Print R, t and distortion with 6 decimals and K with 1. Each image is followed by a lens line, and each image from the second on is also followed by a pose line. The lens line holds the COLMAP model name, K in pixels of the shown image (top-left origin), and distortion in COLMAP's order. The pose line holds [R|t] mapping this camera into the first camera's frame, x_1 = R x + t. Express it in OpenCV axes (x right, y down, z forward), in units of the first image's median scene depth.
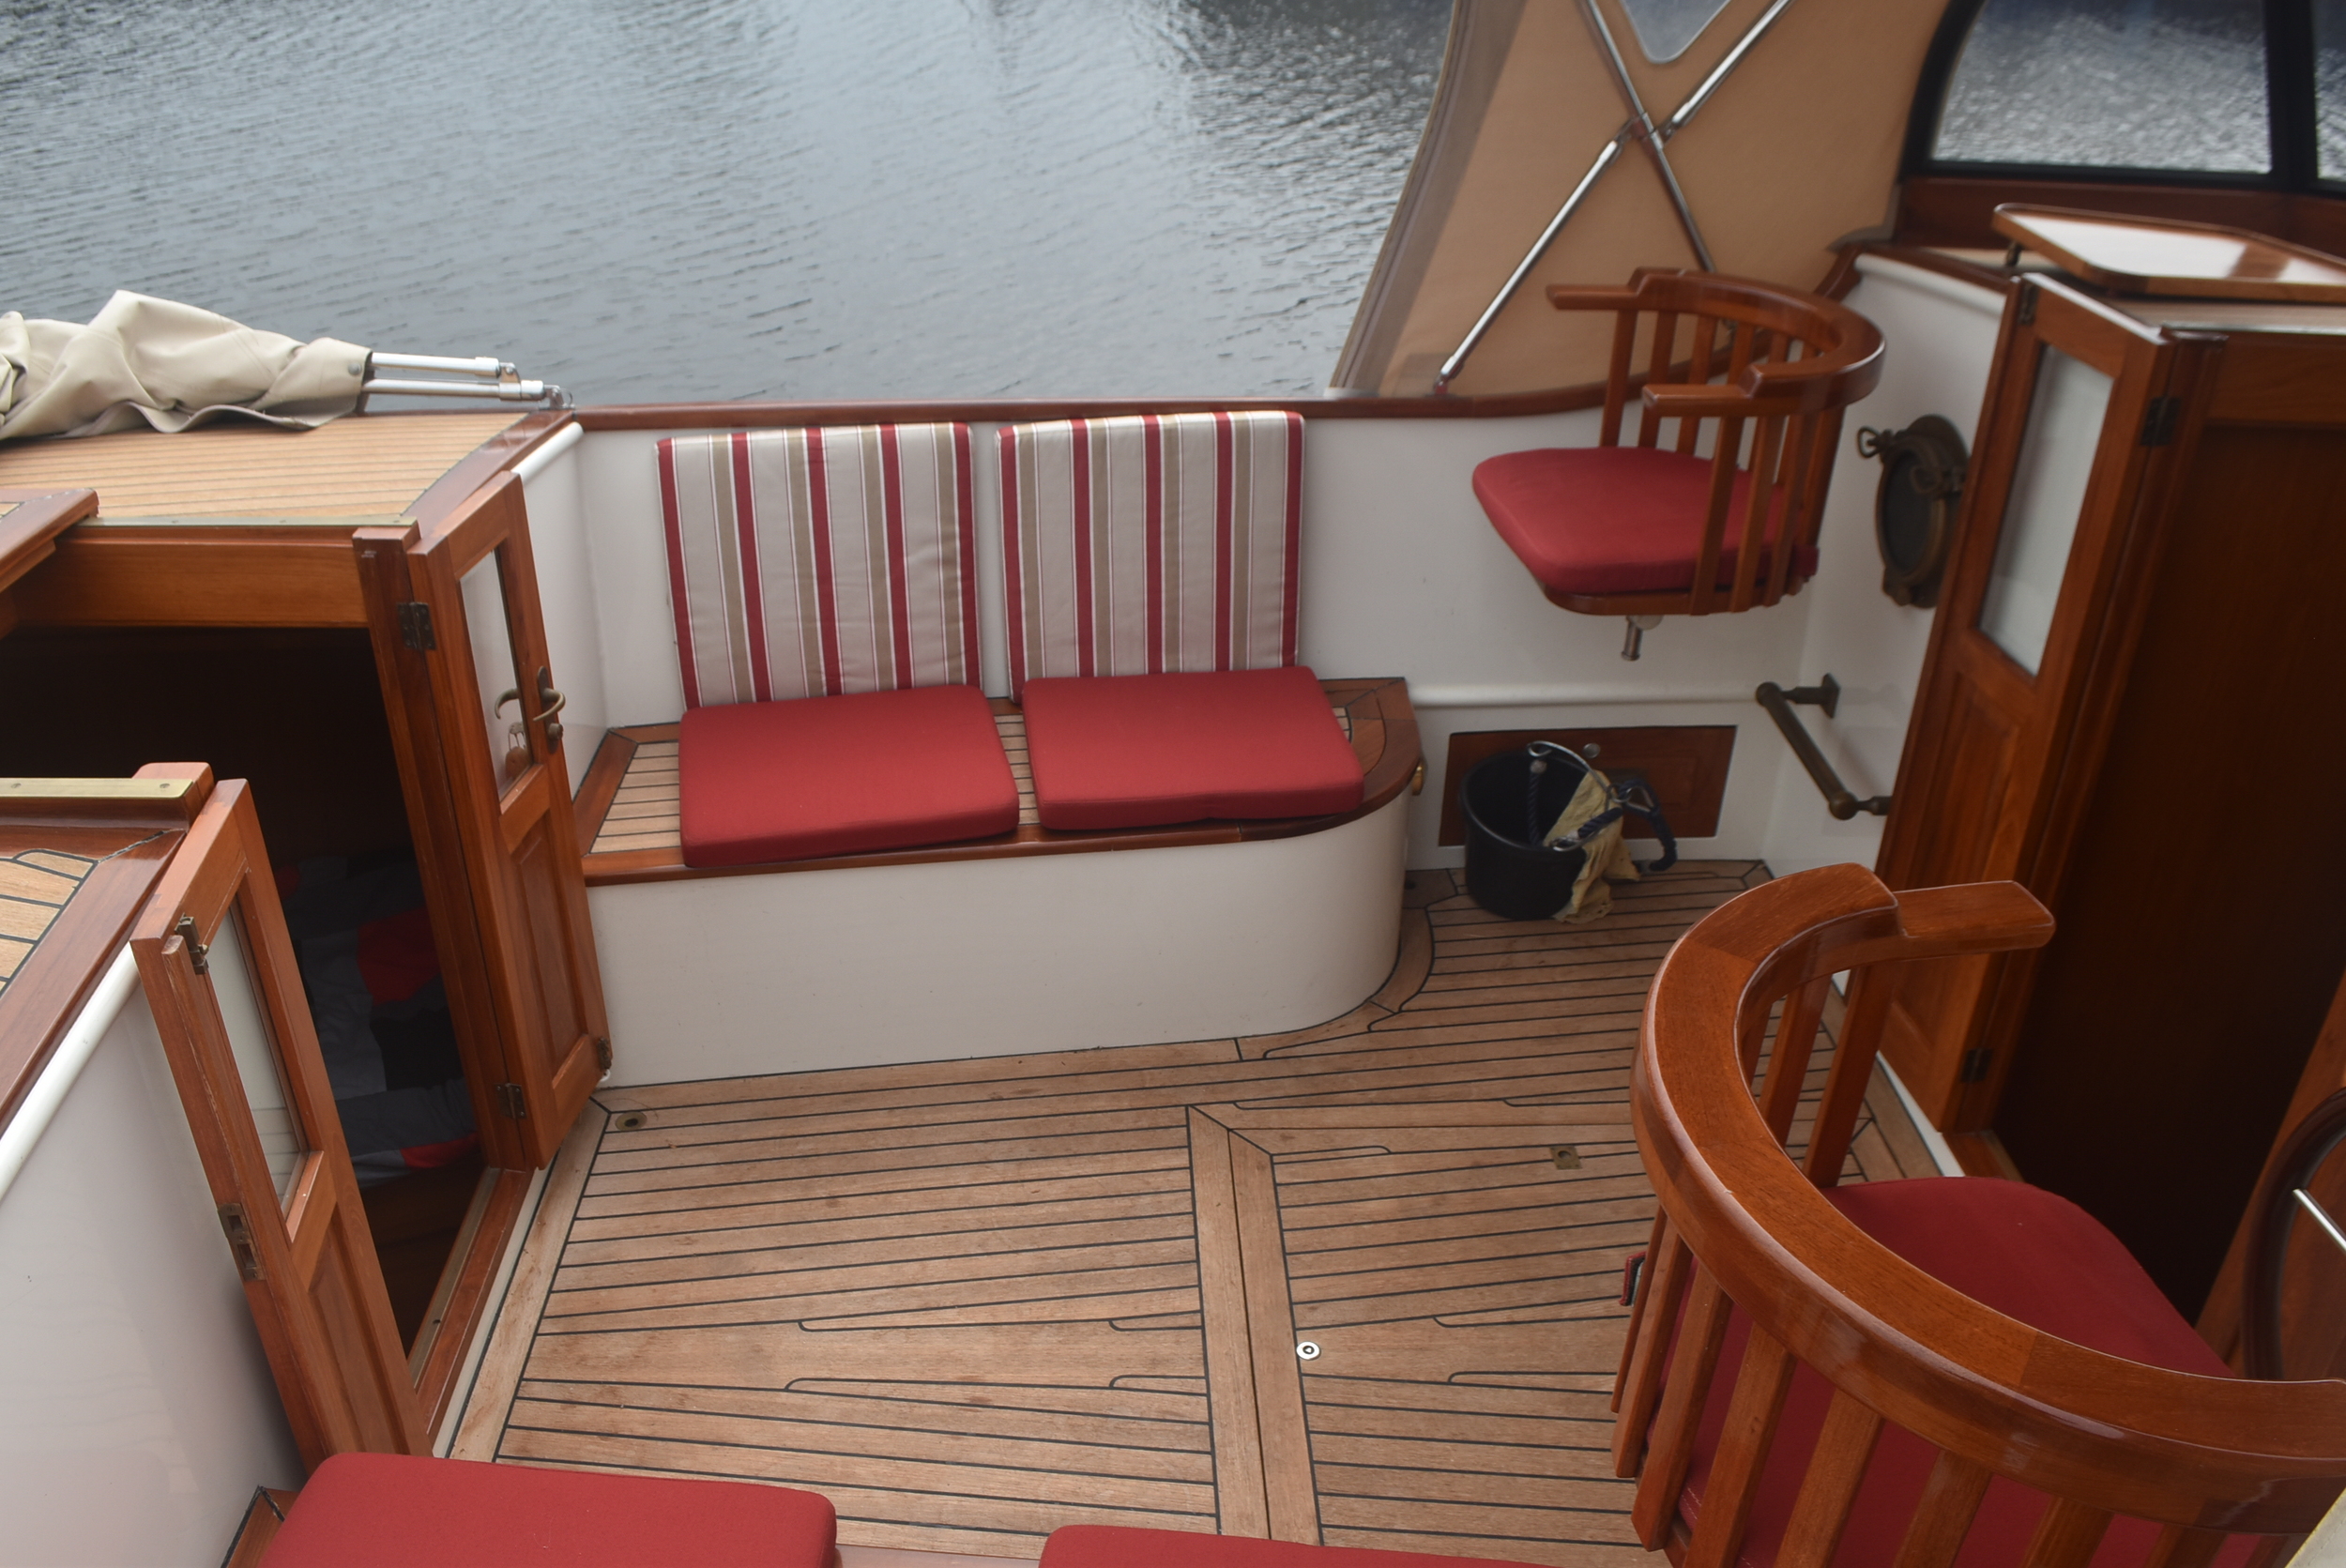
lens RADIAL K [[1826.0, 0, 1140.8], [0, 1826.0, 863.4], [0, 0, 1]] dist [-0.084840, 0.007377]
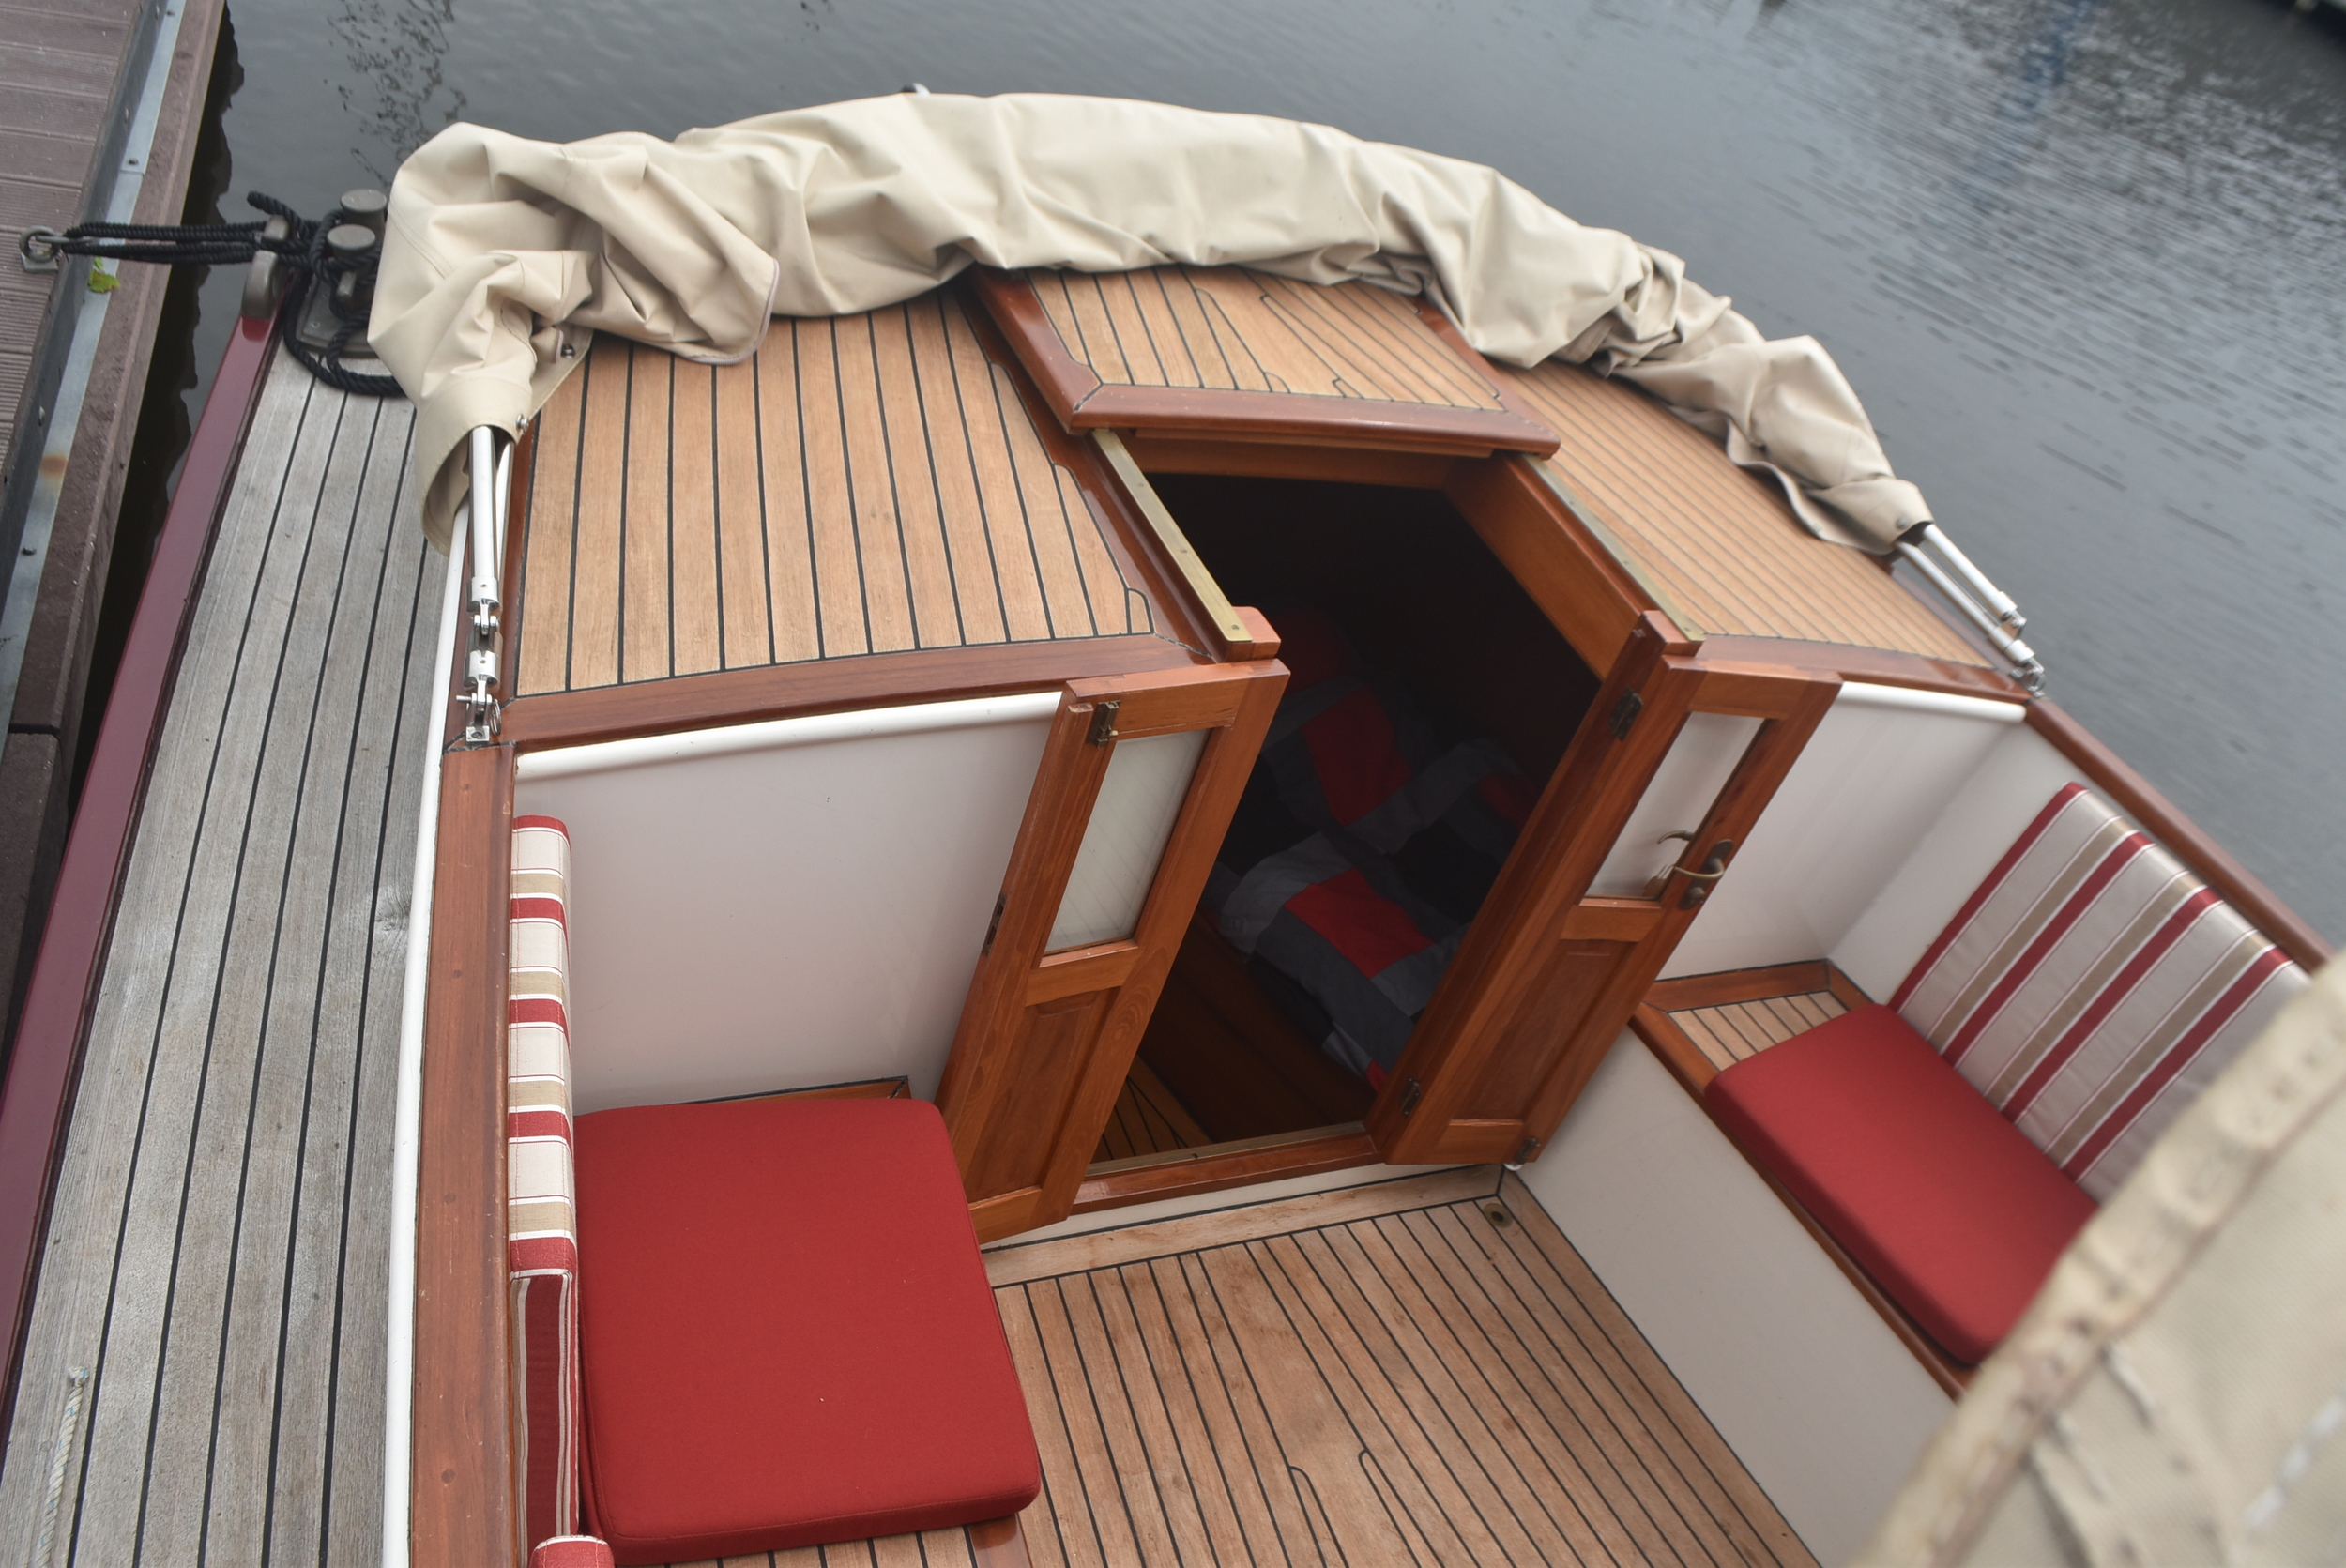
lens RADIAL K [[1826.0, 0, 1140.8], [0, 1826.0, 863.4], [0, 0, 1]] dist [-0.084840, 0.007377]
pose [[0.352965, 0.670328, -0.652745, 0.184495], [-0.700882, 0.651595, 0.290152, -0.145746], [0.619823, 0.355084, 0.699811, 0.108664]]
